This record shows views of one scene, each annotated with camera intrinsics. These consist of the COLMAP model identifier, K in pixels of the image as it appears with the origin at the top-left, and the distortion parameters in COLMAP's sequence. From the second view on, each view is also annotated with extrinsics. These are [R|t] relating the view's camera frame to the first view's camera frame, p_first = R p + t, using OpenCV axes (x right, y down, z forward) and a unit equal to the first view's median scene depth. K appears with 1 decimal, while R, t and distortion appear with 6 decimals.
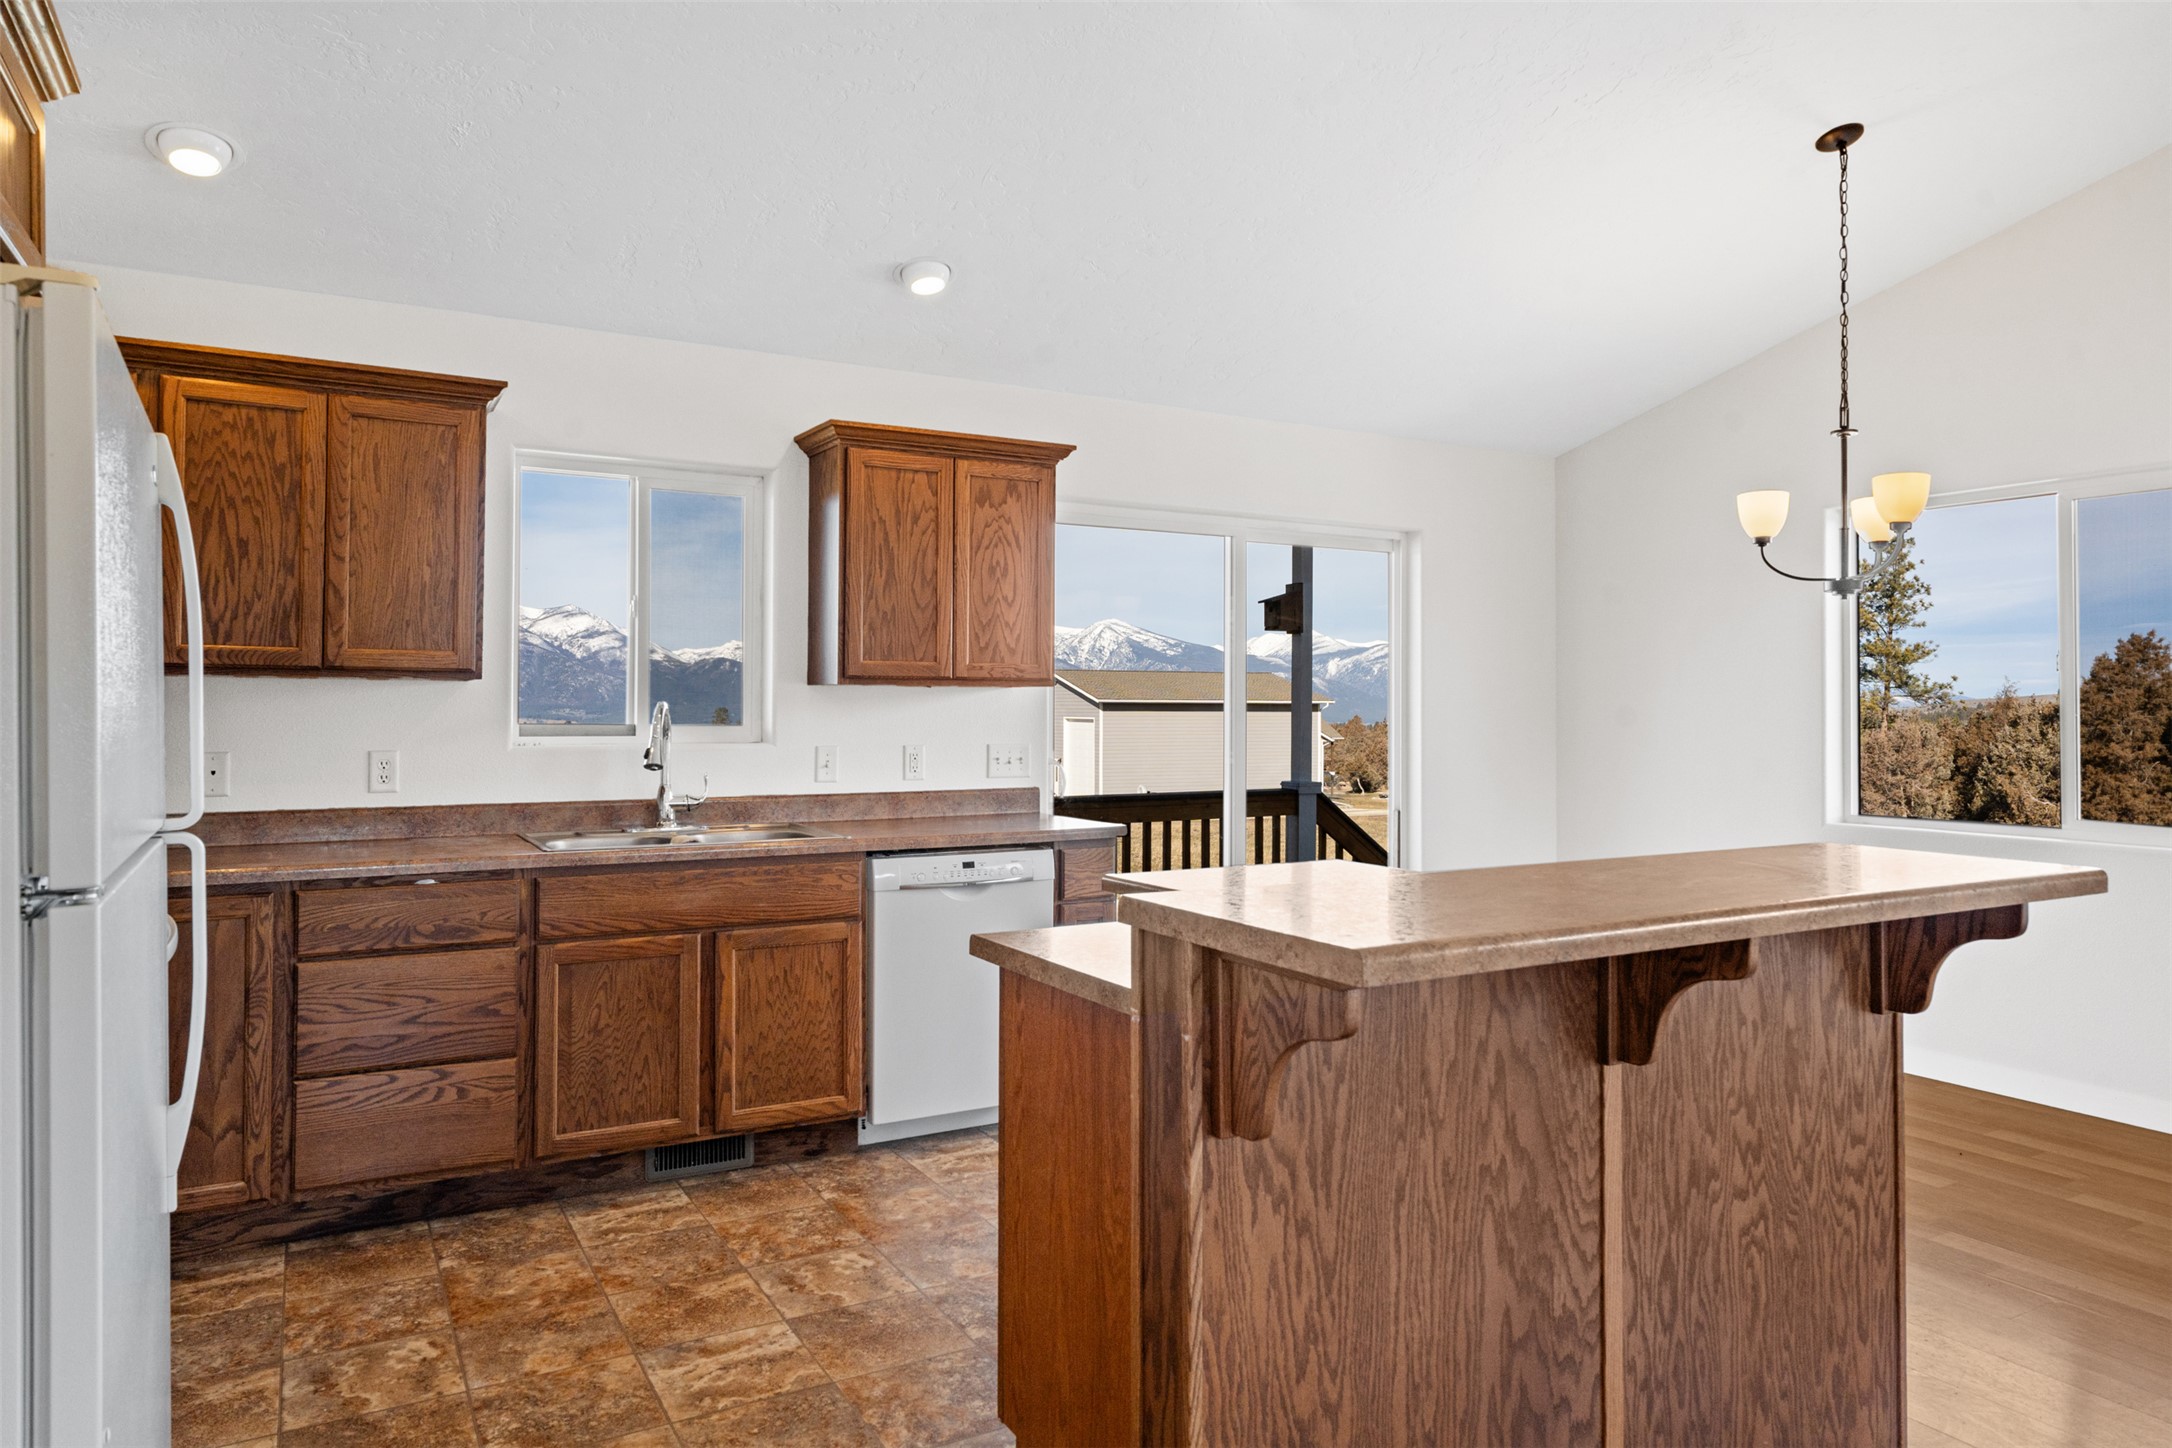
lens RADIAL K [[1376.2, 0, 1098.7], [0, 1376.2, 710.8], [0, 0, 1]] dist [-0.010866, 0.002310]
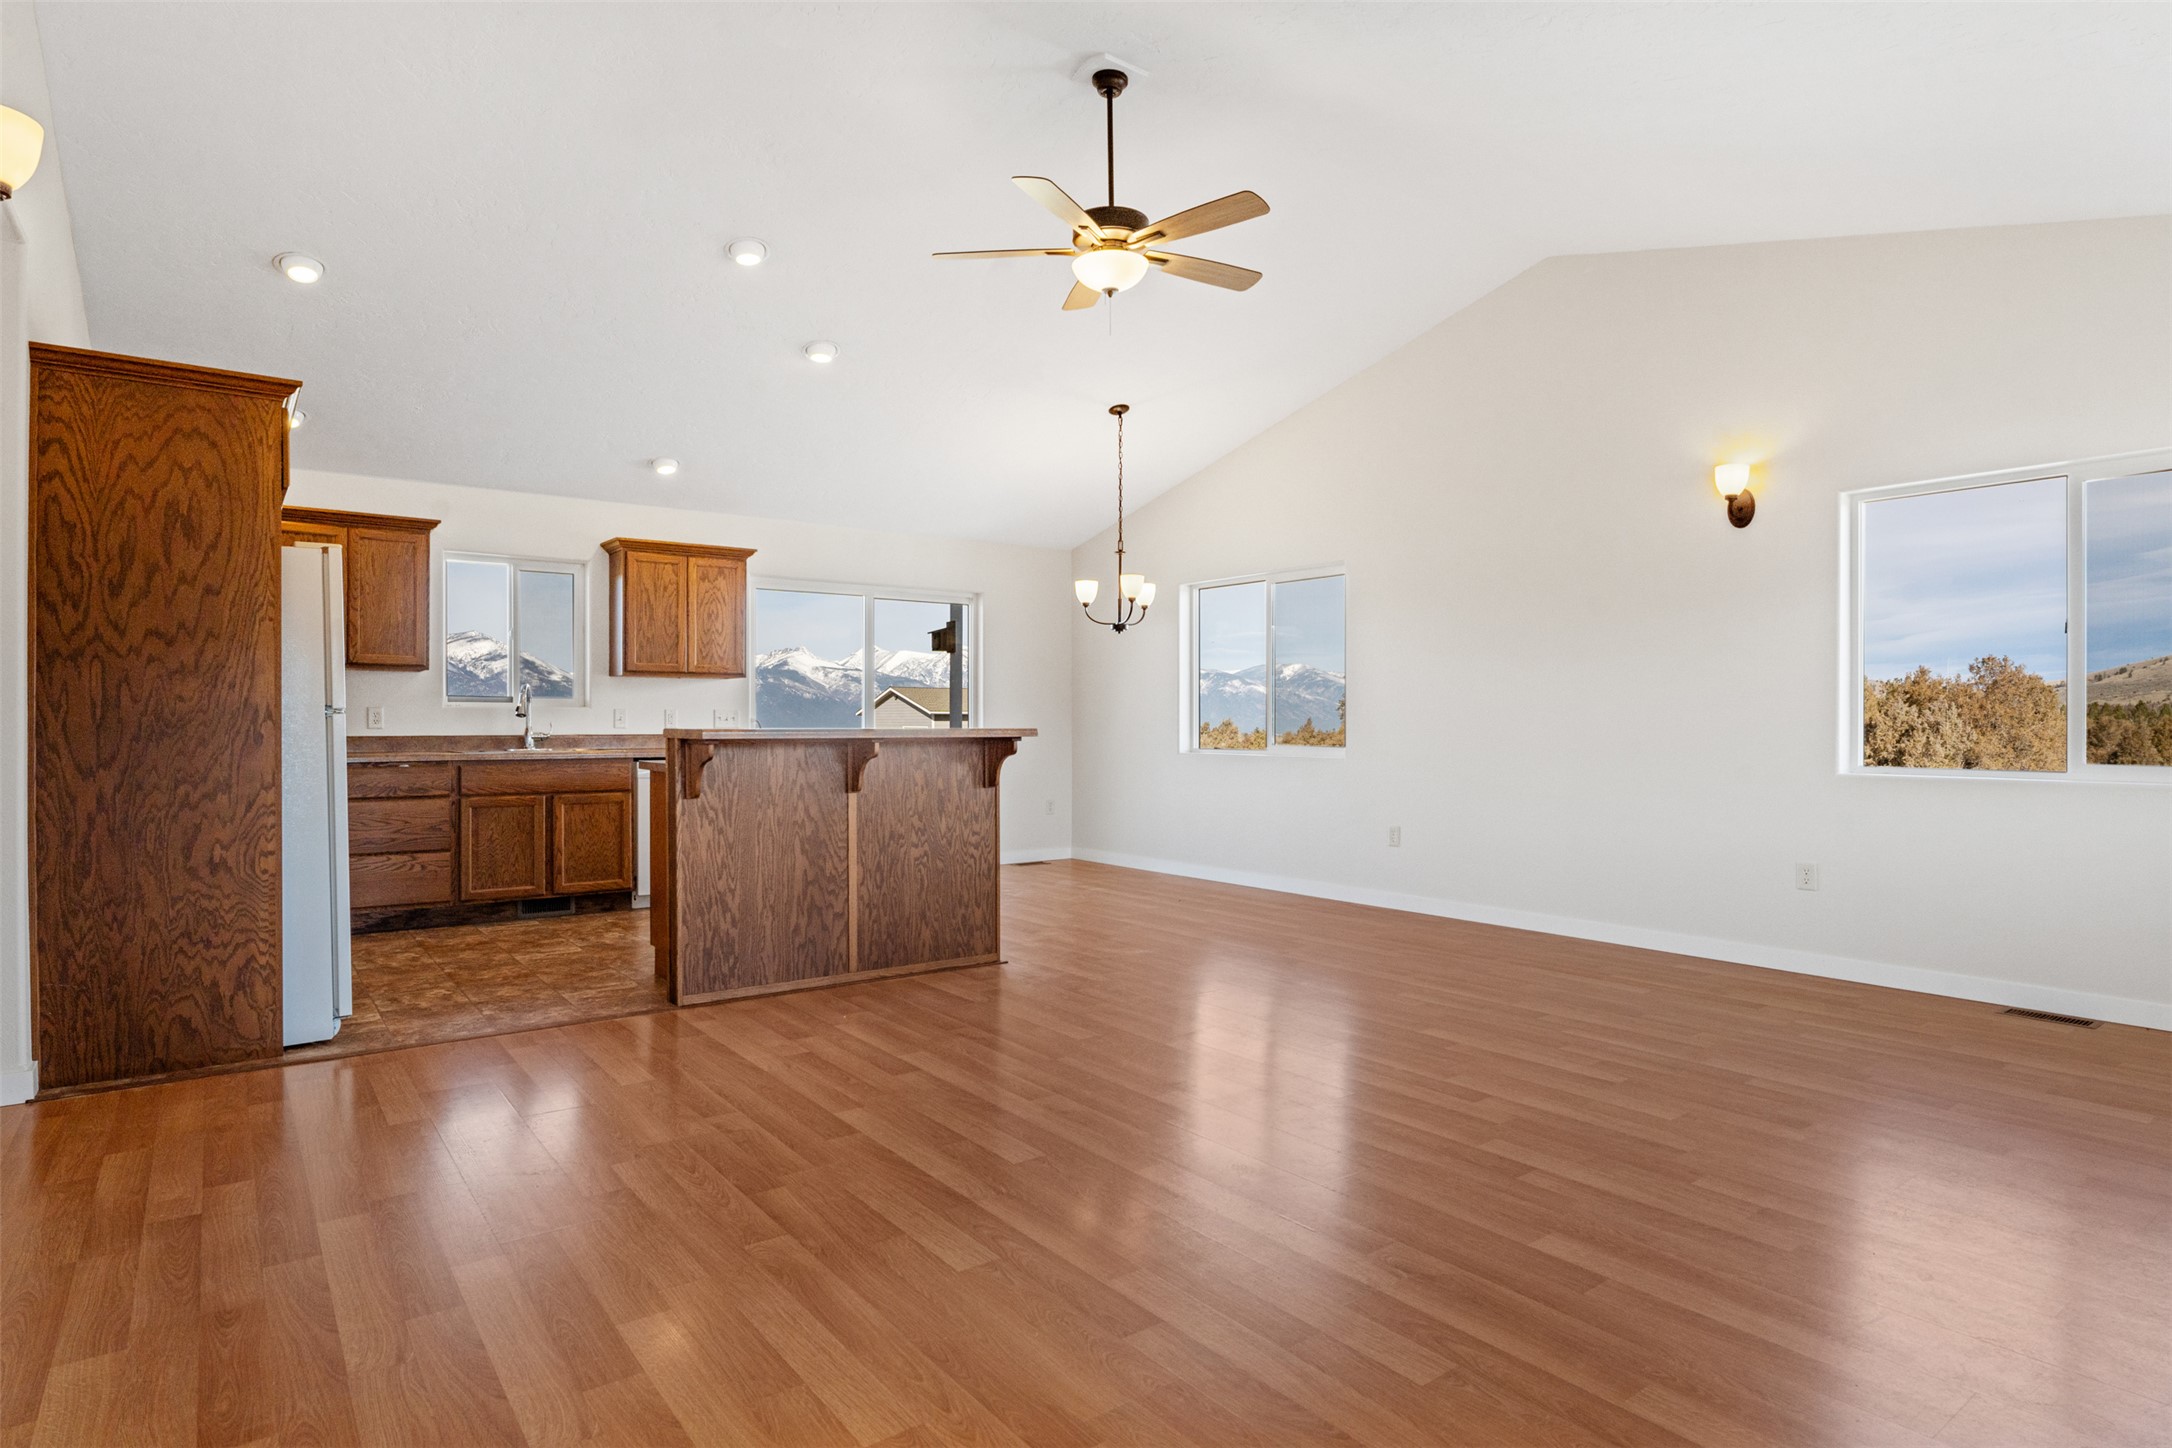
lens RADIAL K [[1162.5, 0, 1079.7], [0, 1162.5, 742.8], [0, 0, 1]] dist [-0.005961, 0.000953]
pose [[0.993609, -0.004519, 0.112784, 0.302066], [0.002653, 0.999857, 0.016692, 0.057875], [-0.112844, -0.016286, 0.993479, -0.791006]]
